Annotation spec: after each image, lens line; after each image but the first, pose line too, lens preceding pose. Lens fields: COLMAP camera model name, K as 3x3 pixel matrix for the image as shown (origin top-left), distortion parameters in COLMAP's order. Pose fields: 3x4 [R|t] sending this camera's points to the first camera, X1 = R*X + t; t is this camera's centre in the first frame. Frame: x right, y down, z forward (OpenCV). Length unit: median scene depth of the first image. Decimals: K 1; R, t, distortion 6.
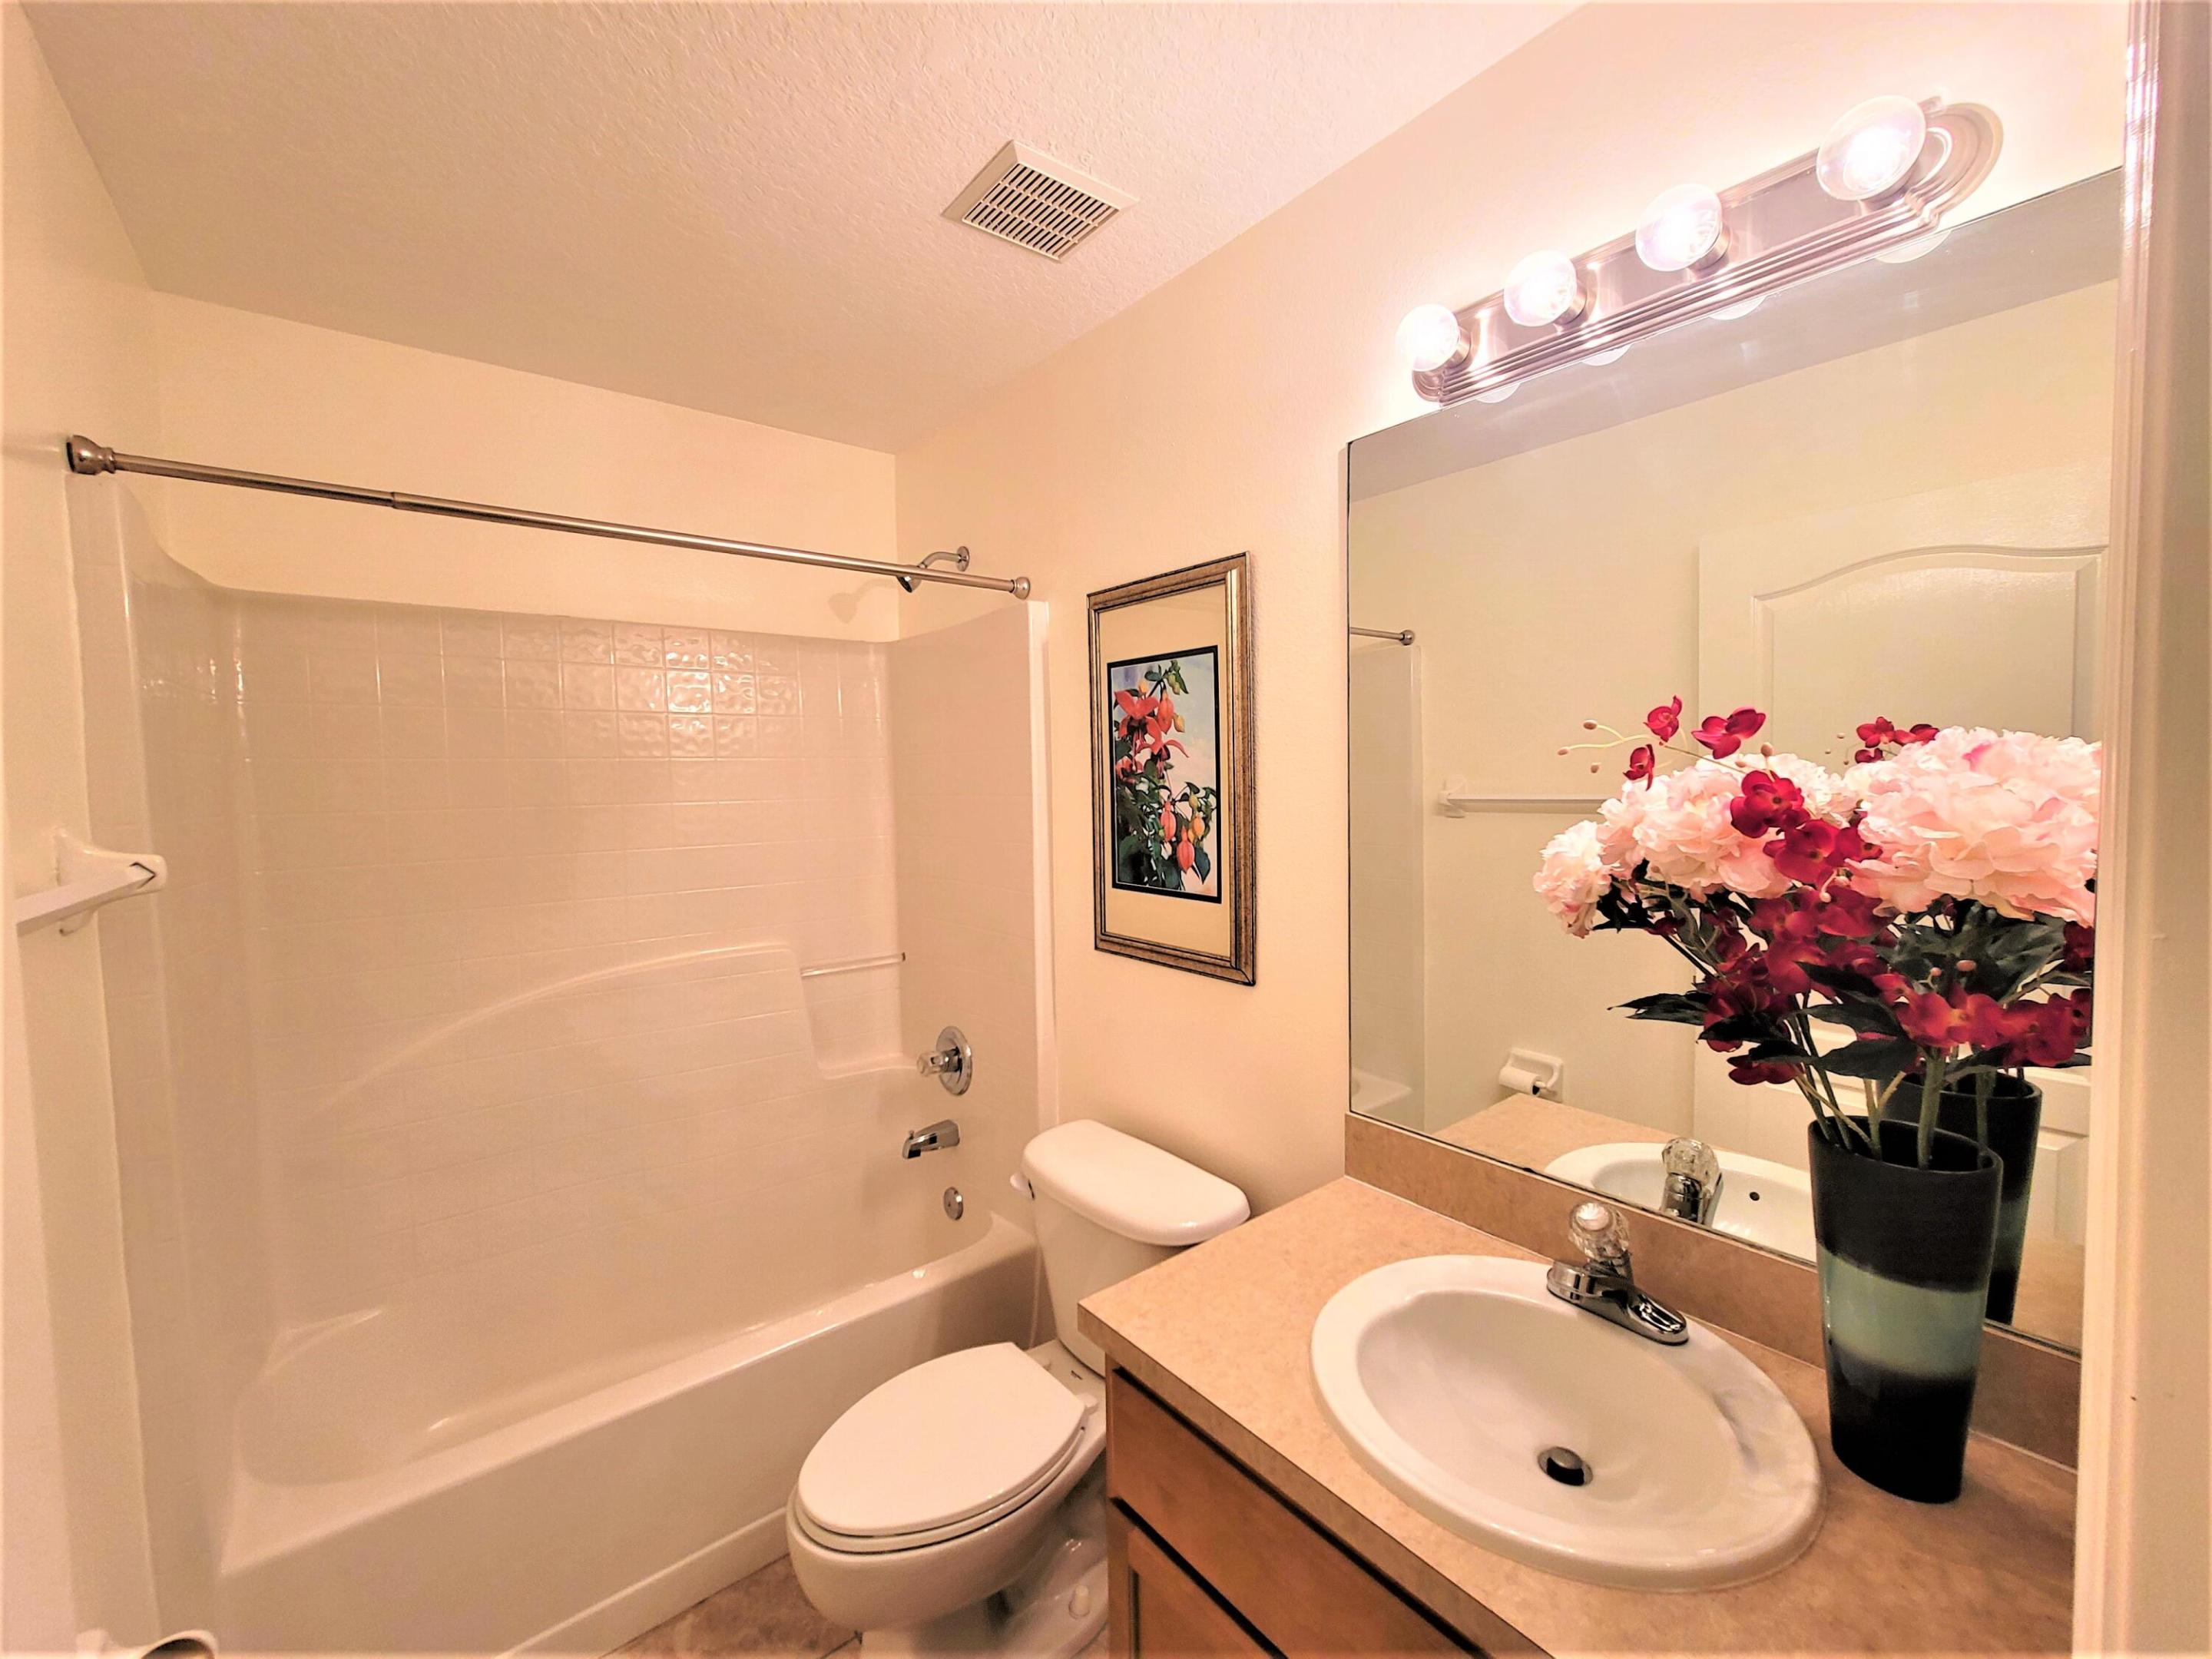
lens RADIAL K [[904.1, 0, 1109.2], [0, 904.1, 821.9], [0, 0, 1]] dist [-0.003238, 0.000586]
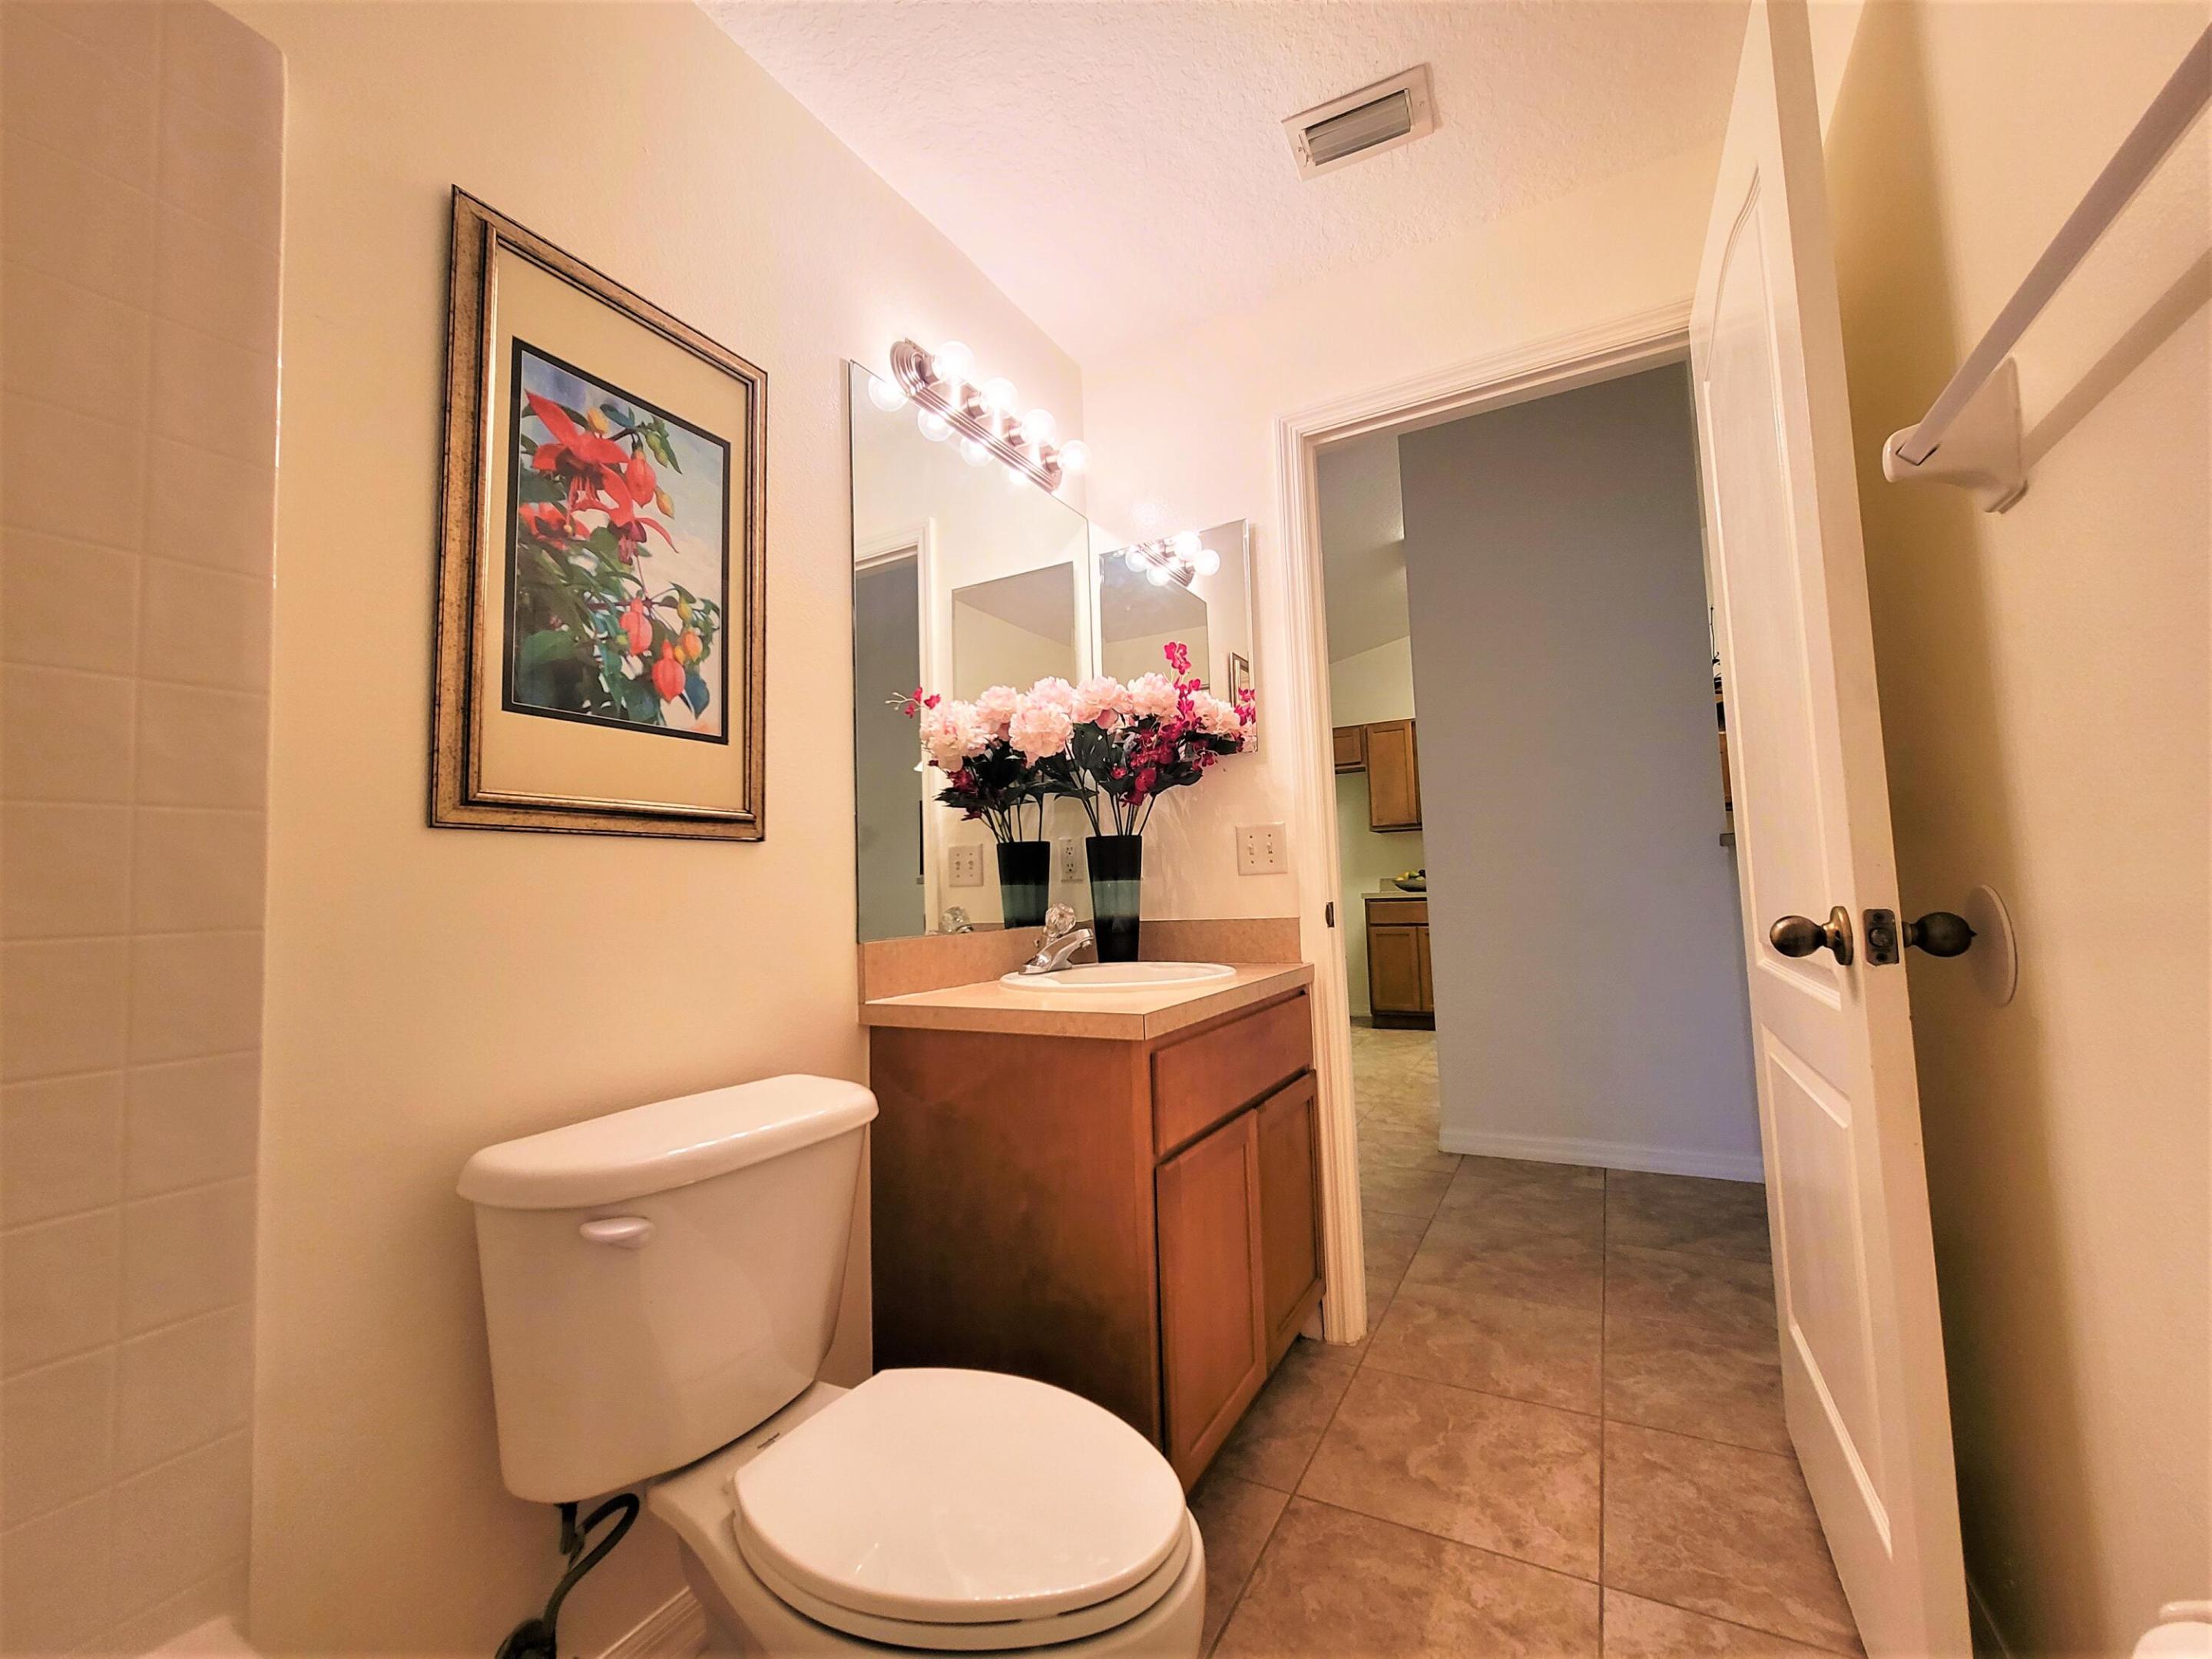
lens RADIAL K [[904.1, 0, 1109.2], [0, 904.1, 821.9], [0, 0, 1]] dist [-0.003238, 0.000586]
pose [[-0.368498, 0.103652, 0.923832, -0.711346], [0.090876, 0.993021, -0.075166, 0.239063], [-0.925176, 0.056255, -0.375346, 0.939747]]
